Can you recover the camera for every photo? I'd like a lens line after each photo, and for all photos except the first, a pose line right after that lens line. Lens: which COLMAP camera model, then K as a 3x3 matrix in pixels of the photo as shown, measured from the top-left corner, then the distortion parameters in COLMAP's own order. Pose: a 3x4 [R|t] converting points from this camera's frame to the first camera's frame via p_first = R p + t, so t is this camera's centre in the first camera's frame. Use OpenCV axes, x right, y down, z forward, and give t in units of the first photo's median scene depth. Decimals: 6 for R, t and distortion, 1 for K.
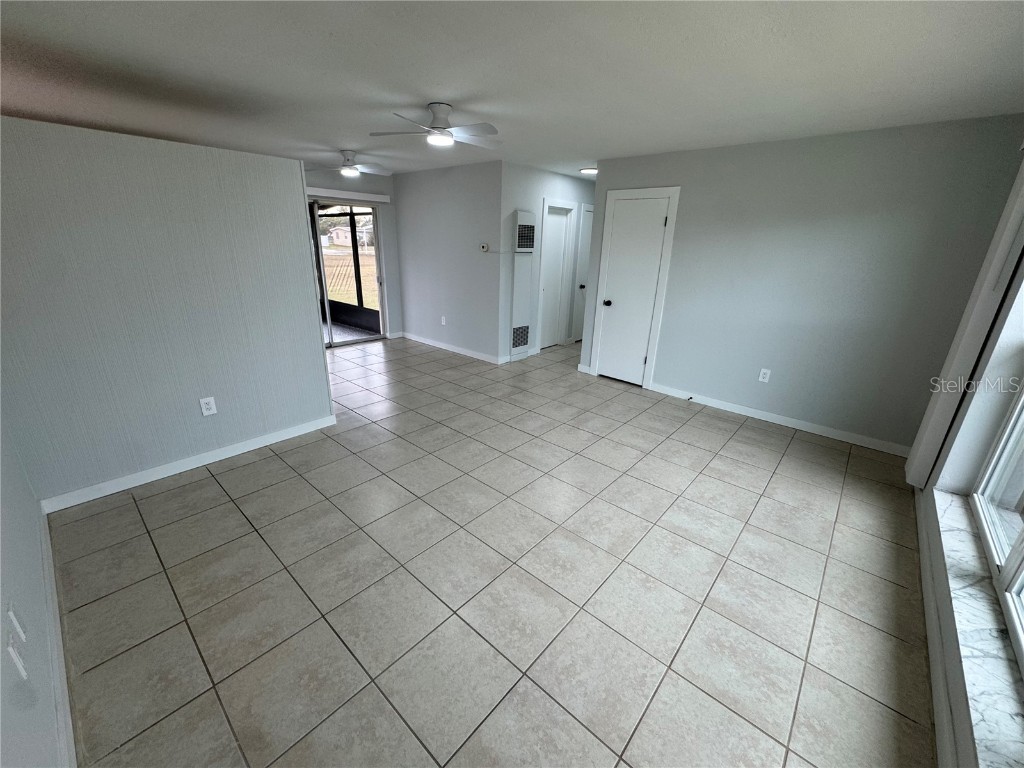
lens RADIAL K [[410.1, 0, 512.0], [0, 410.1, 384.0], [0, 0, 1]] dist [0.000522, 0.000189]
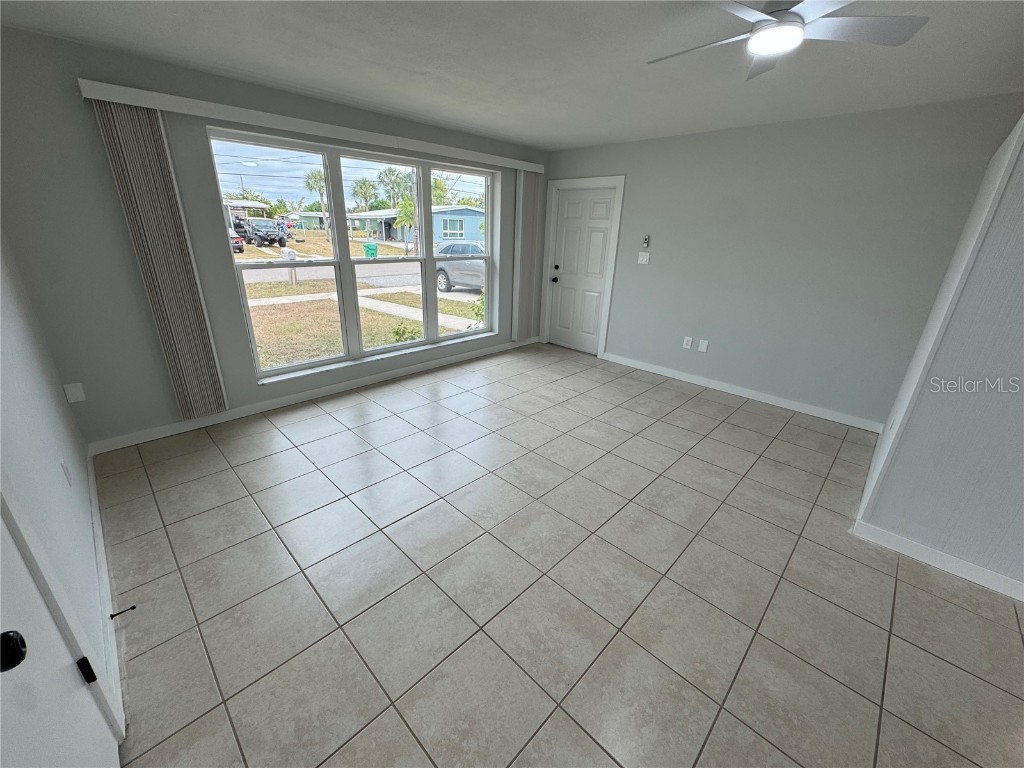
lens RADIAL K [[410.1, 0, 512.0], [0, 410.1, 384.0], [0, 0, 1]] dist [0.000522, 0.000189]
pose [[-0.996897, -0.074697, 0.024832, 0.115549], [-0.040722, 0.759359, 0.649396, -0.556916], [-0.067364, 0.646370, -0.760045, 1.624942]]
